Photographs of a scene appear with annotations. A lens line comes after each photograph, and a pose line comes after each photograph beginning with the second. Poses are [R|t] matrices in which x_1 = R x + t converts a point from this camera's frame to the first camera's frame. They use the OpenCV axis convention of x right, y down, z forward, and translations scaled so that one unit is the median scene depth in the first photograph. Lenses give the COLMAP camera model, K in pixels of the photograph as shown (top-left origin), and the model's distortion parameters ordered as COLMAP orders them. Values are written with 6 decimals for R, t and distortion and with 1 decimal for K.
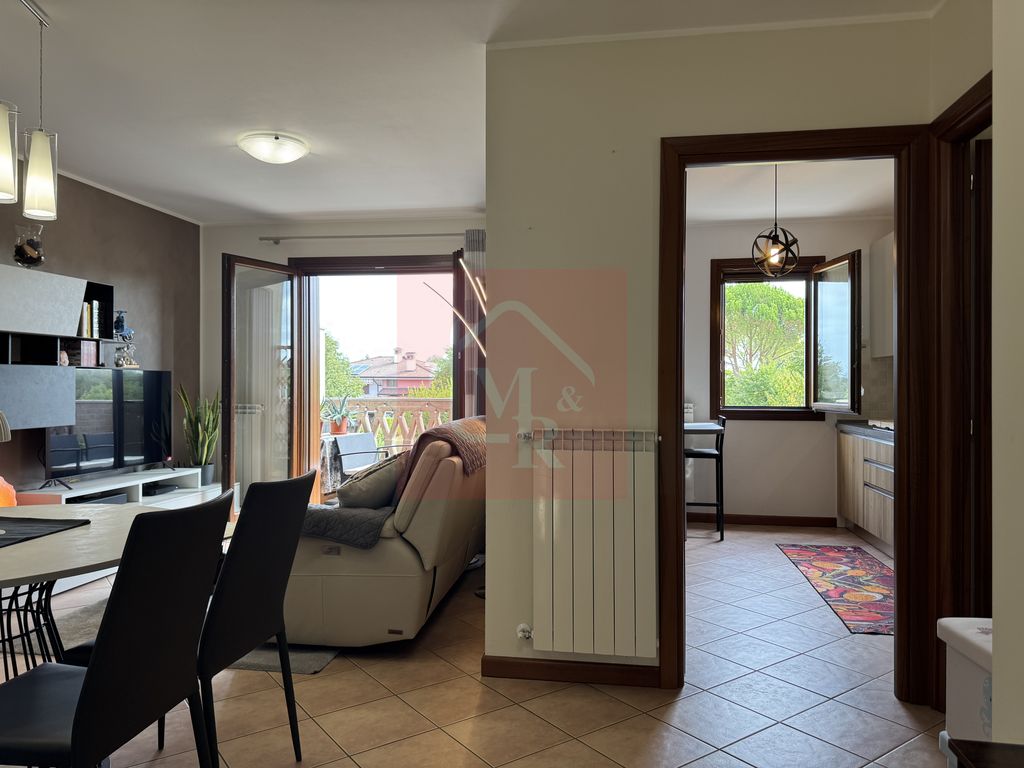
lens RADIAL K [[716.1, 0, 526.4], [0, 716.1, 385.4], [0, 0, 1]] dist [0.018259, -0.031211]
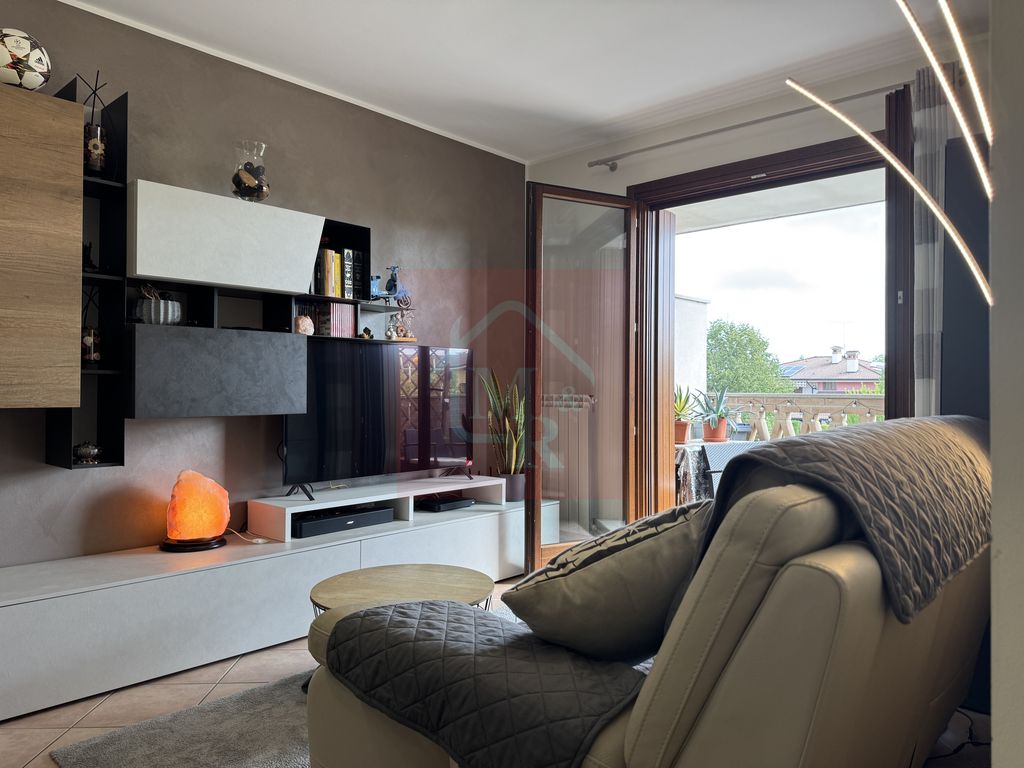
lens RADIAL K [[719.2, 0, 511.9], [0, 719.2, 384.3], [0, 0, 1]] dist [0.091259, -0.109999]
pose [[0.825723, 0.001758, -0.564073, -0.030314], [-0.005612, 0.999971, -0.005098, 0.024138], [0.564048, 0.007376, 0.825709, 0.437514]]
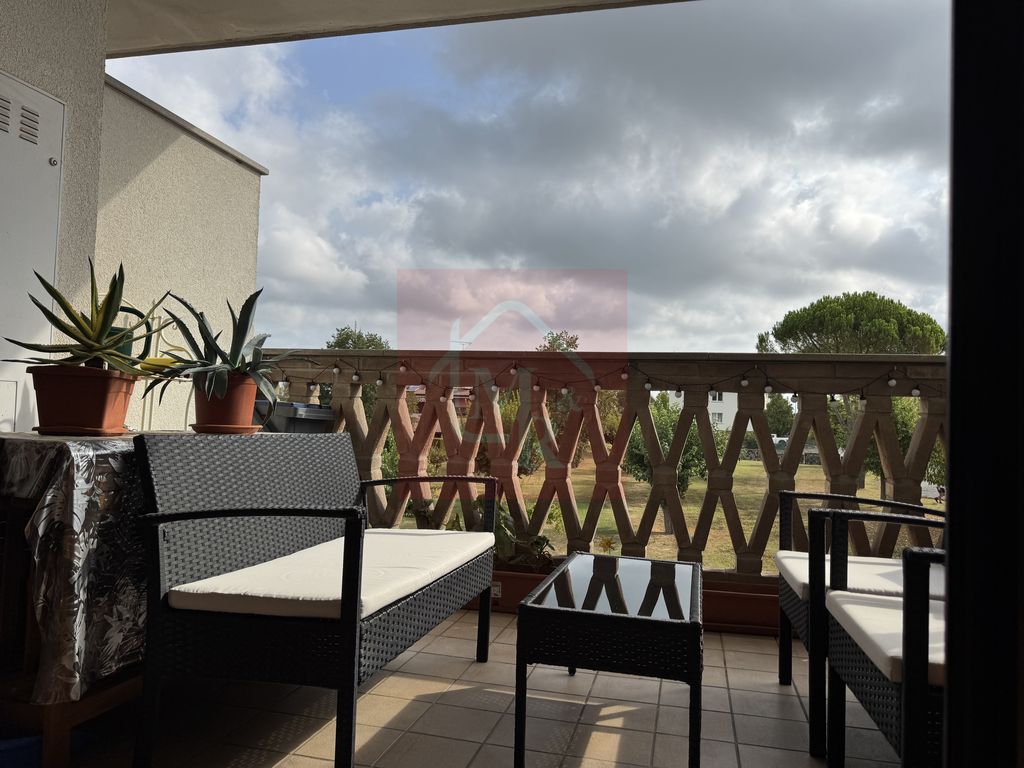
lens RADIAL K [[719.2, 0, 511.9], [0, 719.2, 384.3], [0, 0, 1]] dist [0.091259, -0.109999]
pose [[0.994473, 0.028580, -0.101025, -0.177681], [-0.032539, 0.998757, -0.037763, 0.085570], [0.099820, 0.040841, 0.994167, 1.101771]]
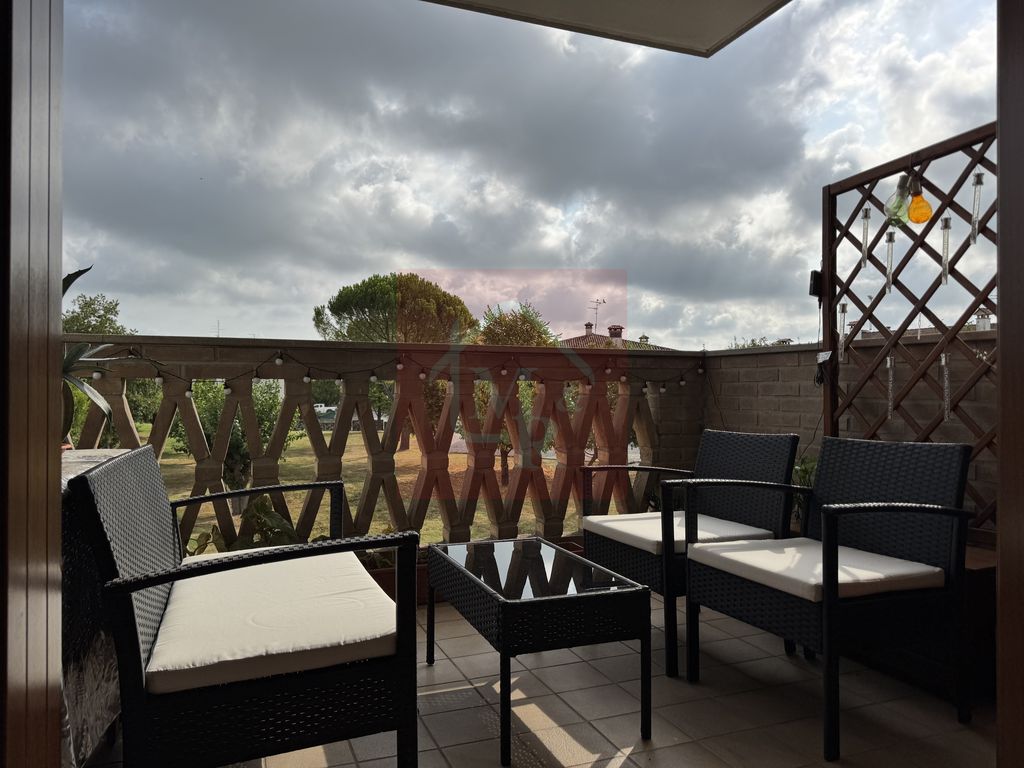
lens RADIAL K [[722.6, 0, 497.1], [0, 722.6, 387.6], [0, 0, 1]] dist [0.240748, -0.460078]
pose [[0.870916, 0.005490, 0.491401, -0.380400], [-0.004523, 0.999985, -0.003156, 0.072205], [-0.491411, 0.000525, 0.870928, 1.131834]]
